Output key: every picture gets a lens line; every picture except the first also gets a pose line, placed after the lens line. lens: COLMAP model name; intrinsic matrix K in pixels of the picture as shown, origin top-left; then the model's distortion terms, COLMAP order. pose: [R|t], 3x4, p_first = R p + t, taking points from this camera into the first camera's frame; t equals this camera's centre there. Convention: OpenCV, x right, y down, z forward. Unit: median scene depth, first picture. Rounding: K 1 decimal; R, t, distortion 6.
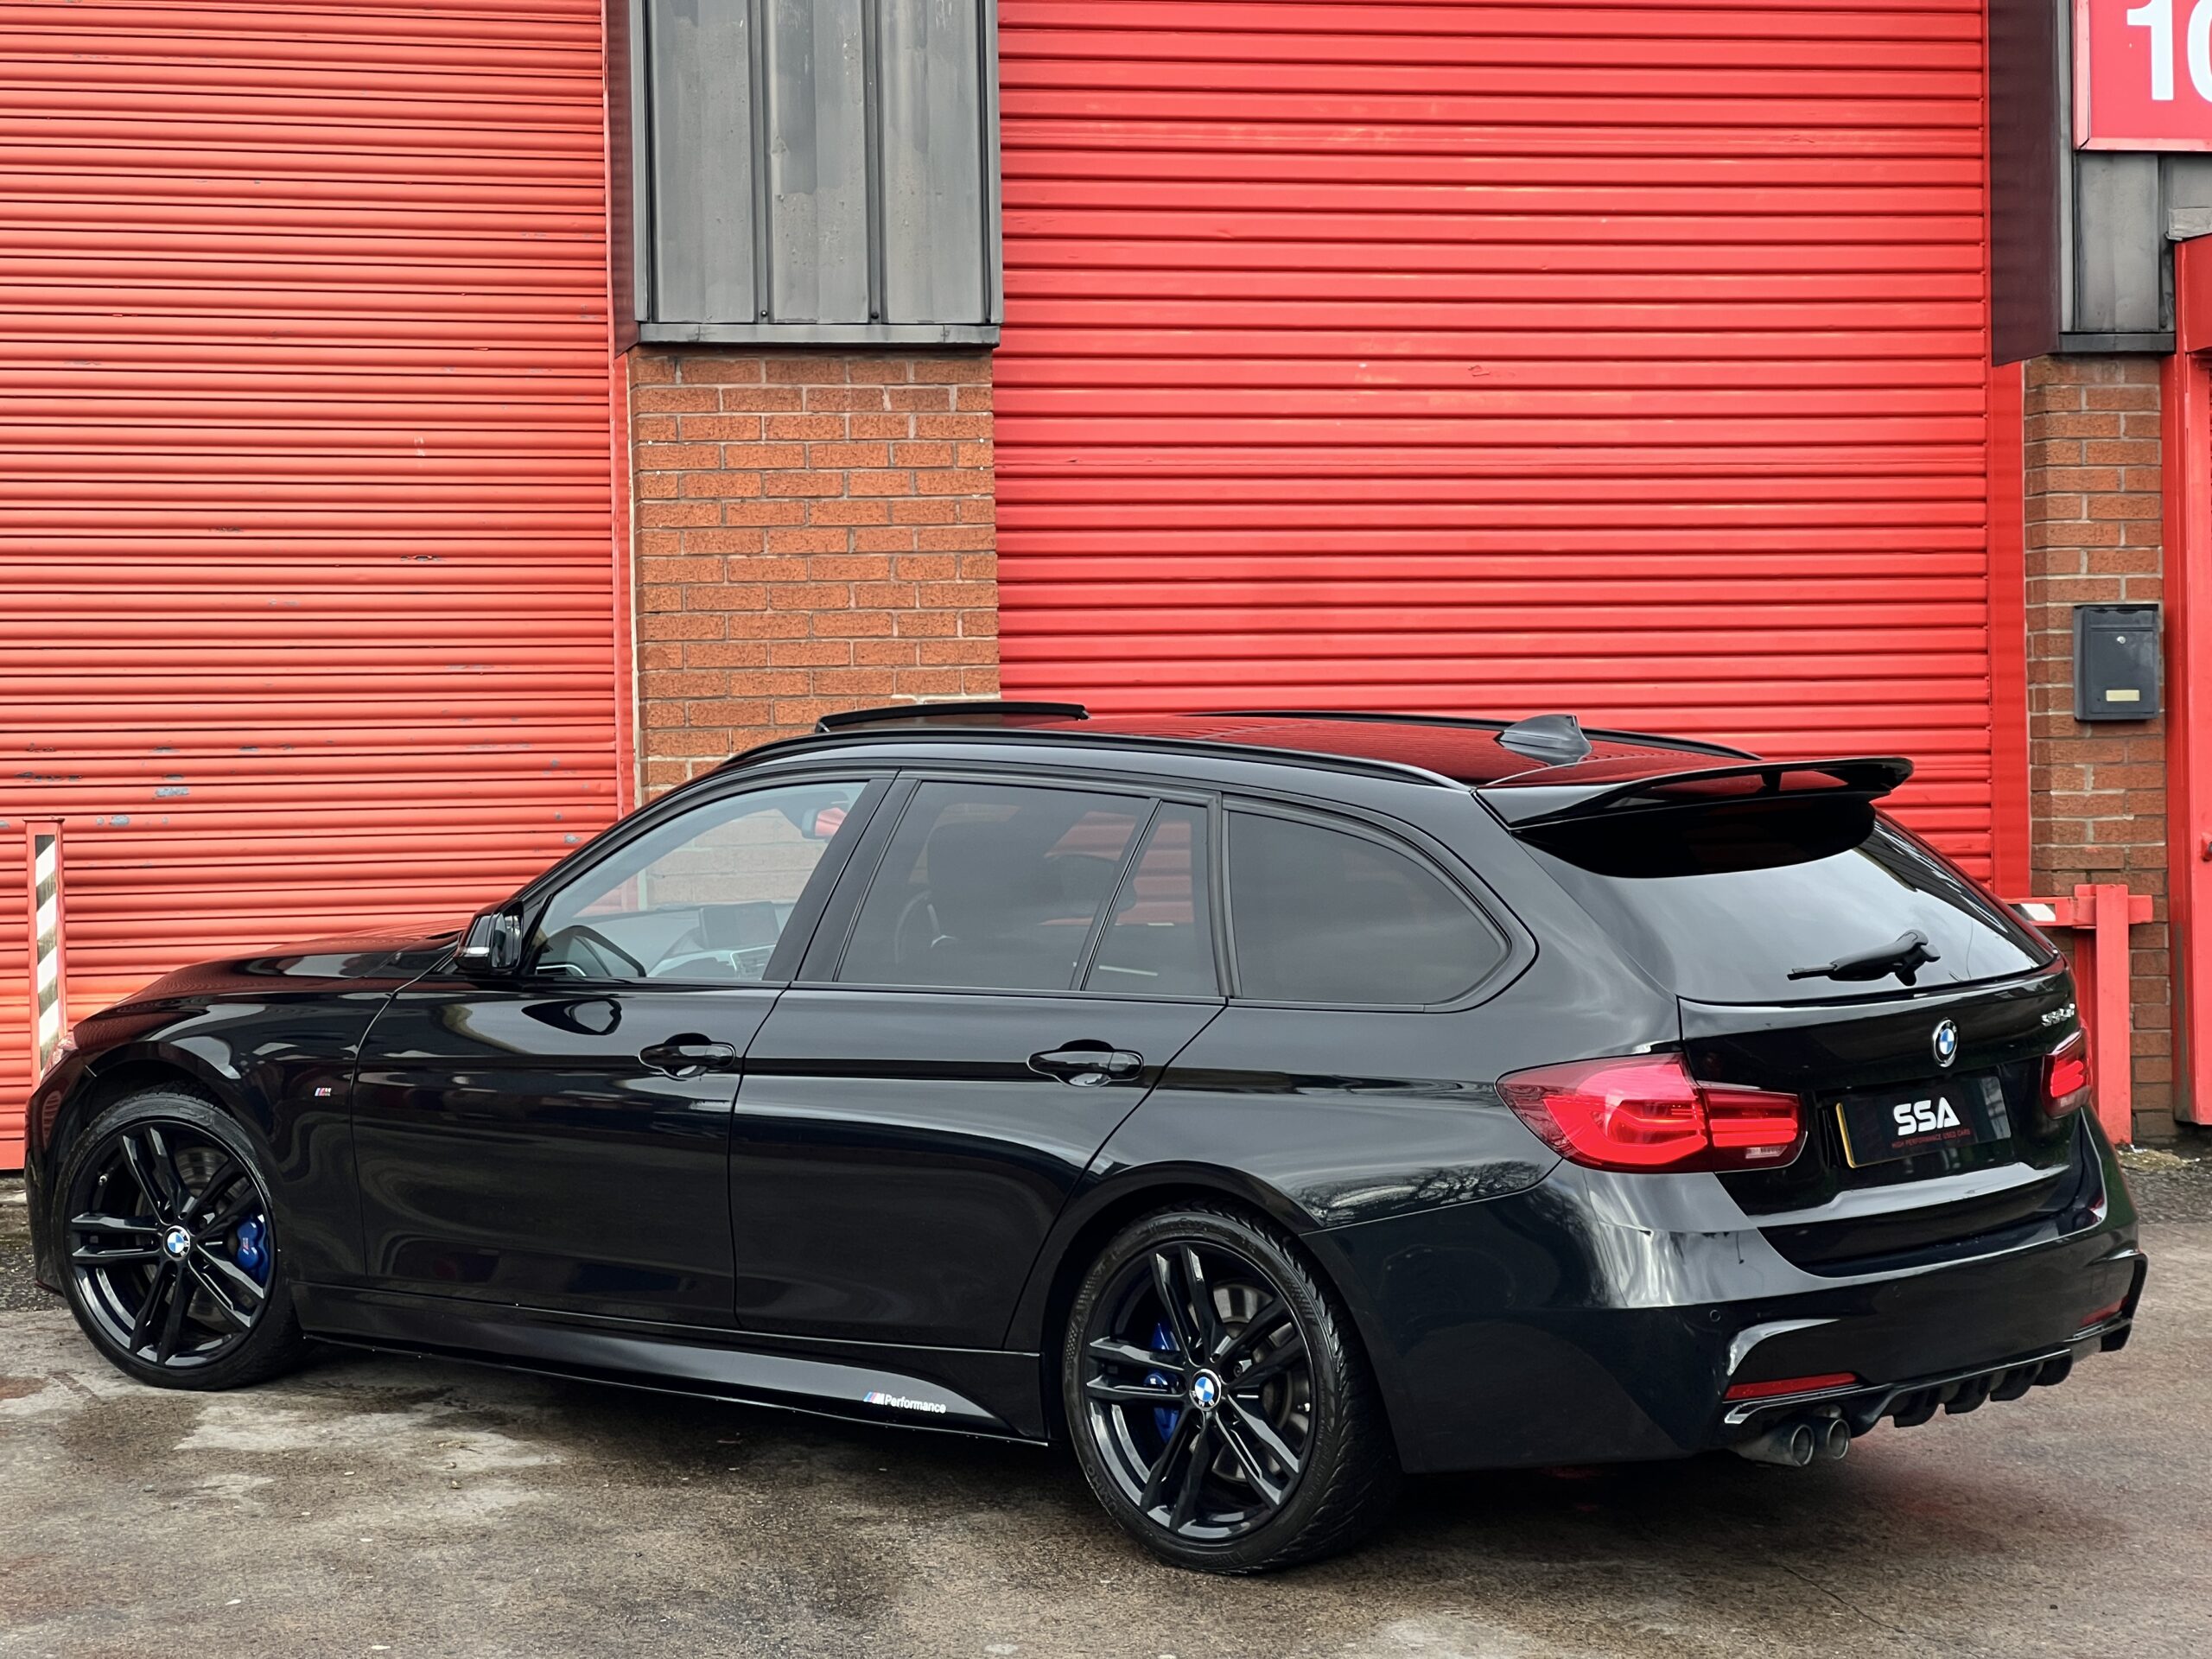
lens RADIAL K [[5061.8, 0, 1113.9], [0, 5061.8, 840.8], [0, 0, 1]] dist [-0.426558, 11.810054]
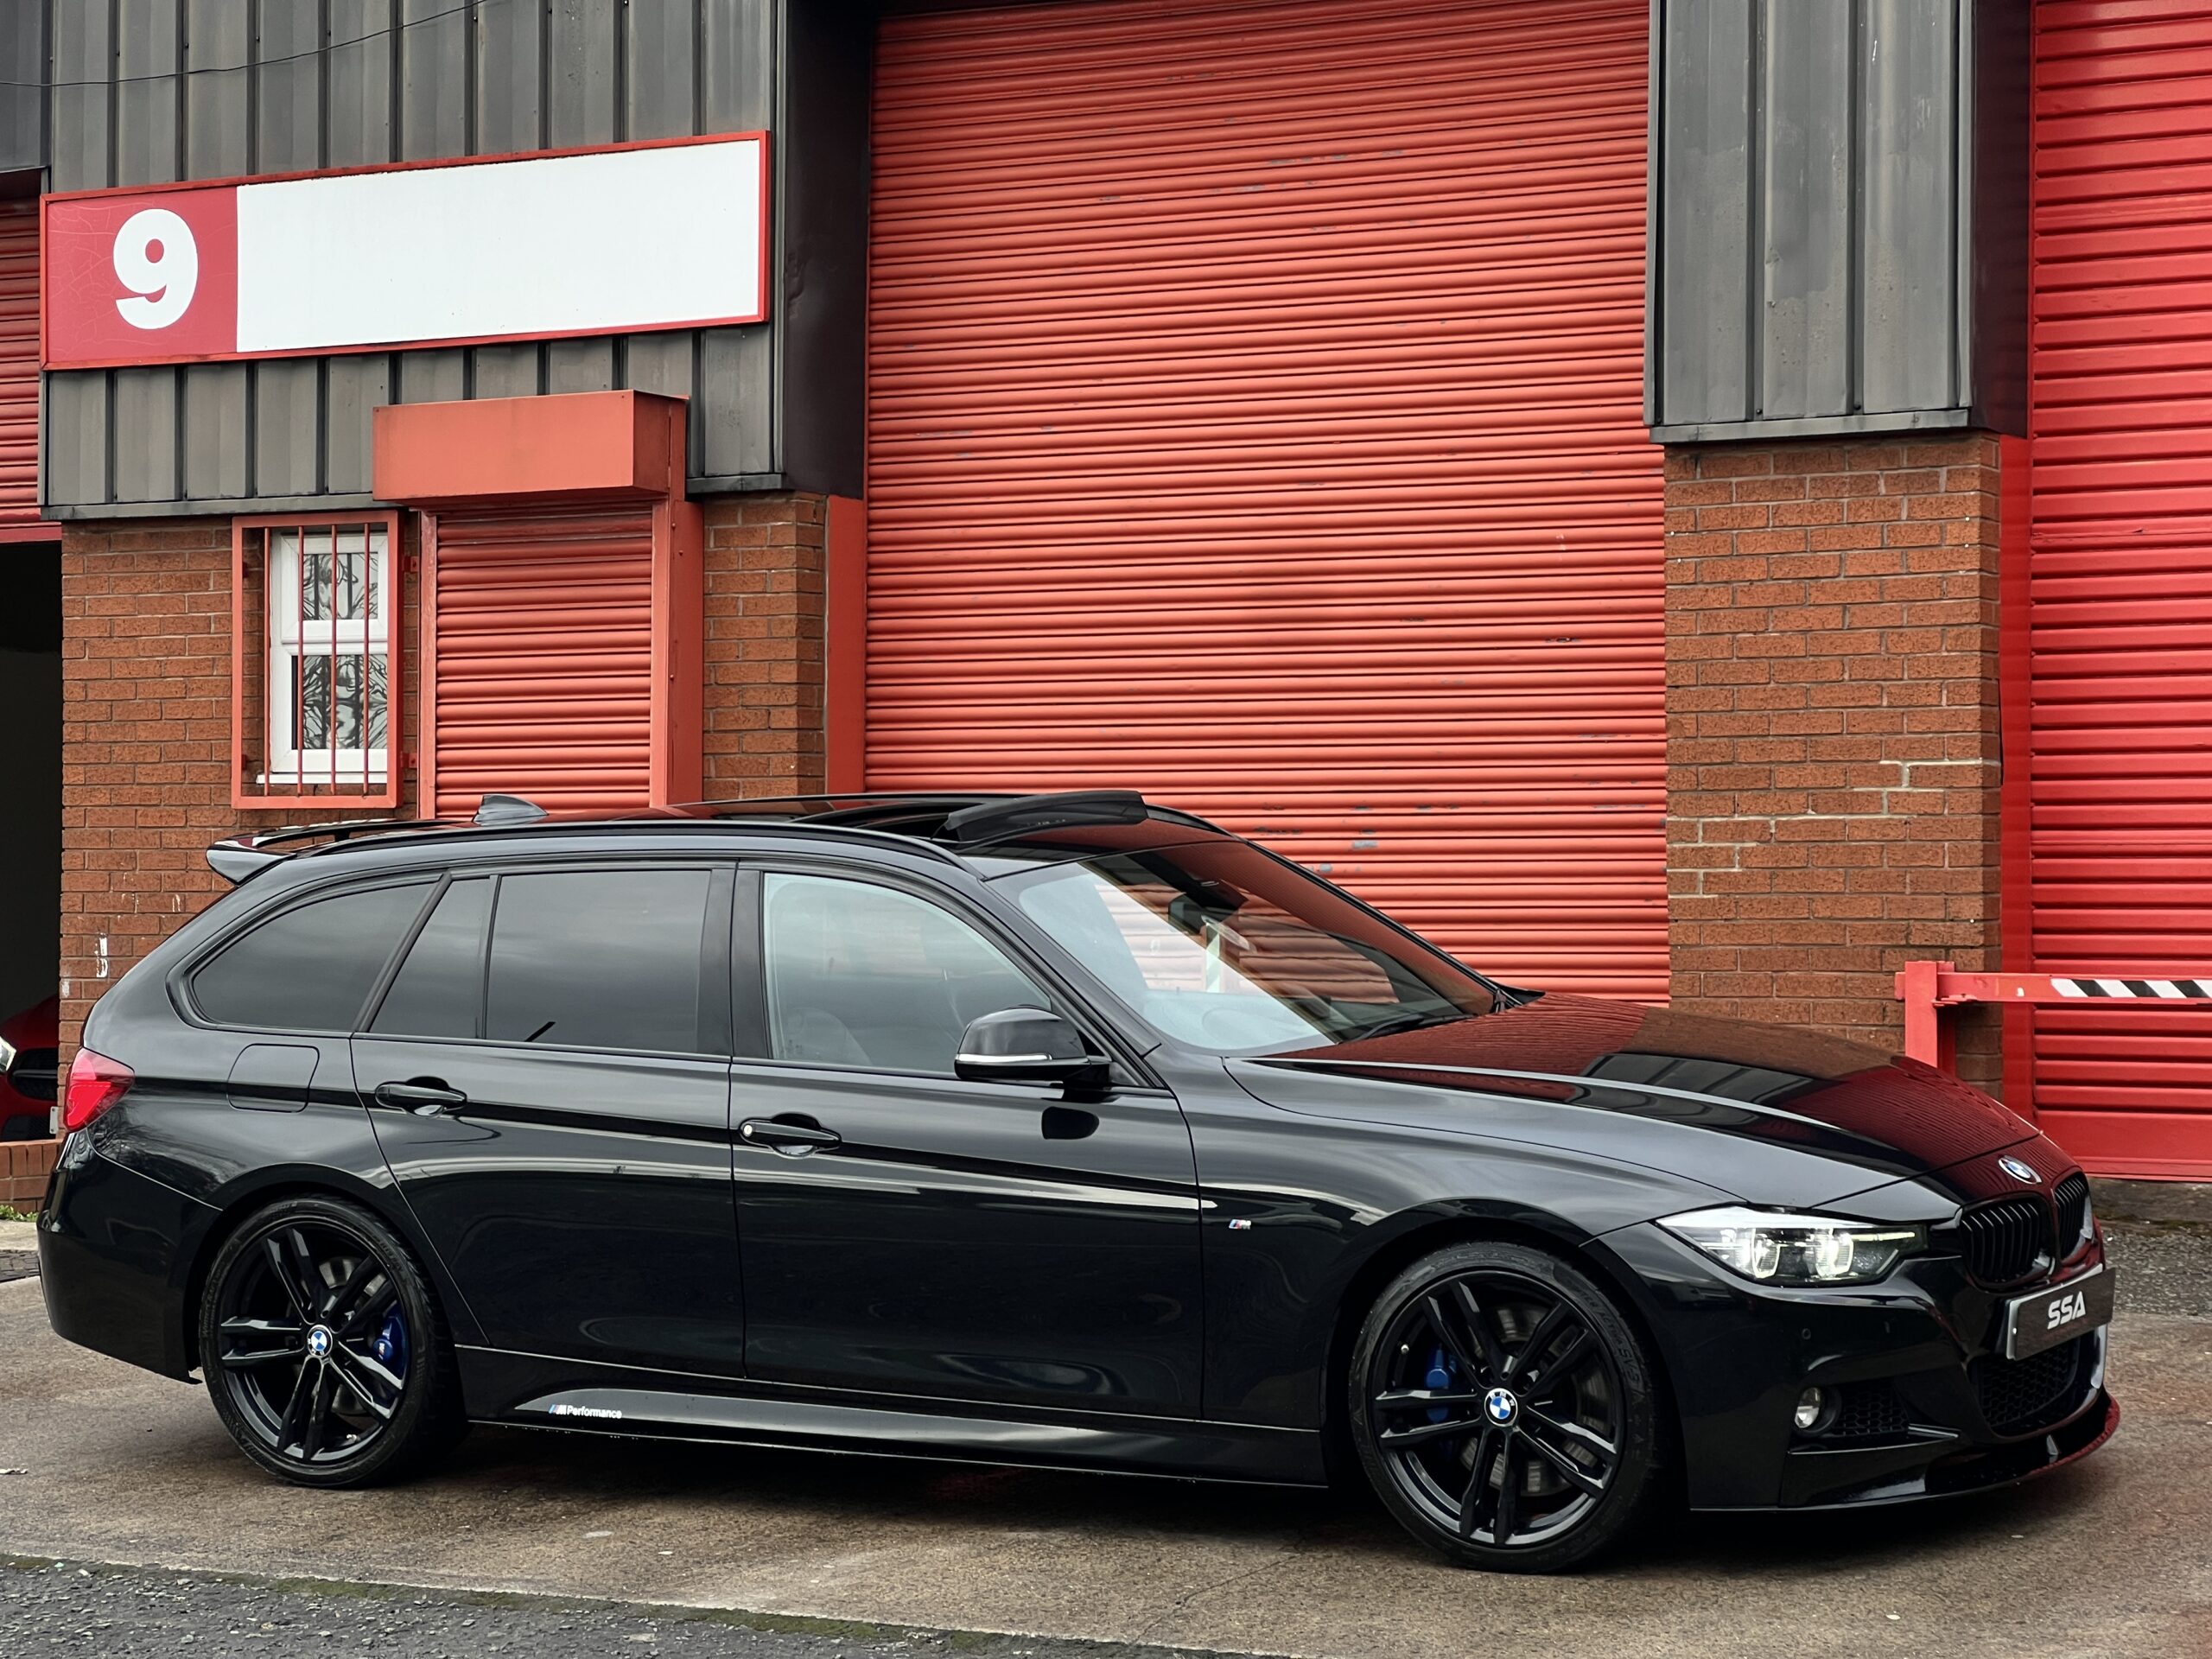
lens RADIAL K [[4886.9, 0, 1106.0], [0, 4886.9, 829.5], [0, 0, 1]] dist [-0.031679, 4.710618]
pose [[0.726063, 0.008672, -0.687573, 0.549015], [-0.014719, 0.999887, -0.002932, -0.008784], [0.687470, 0.012249, 0.726109, 0.132973]]
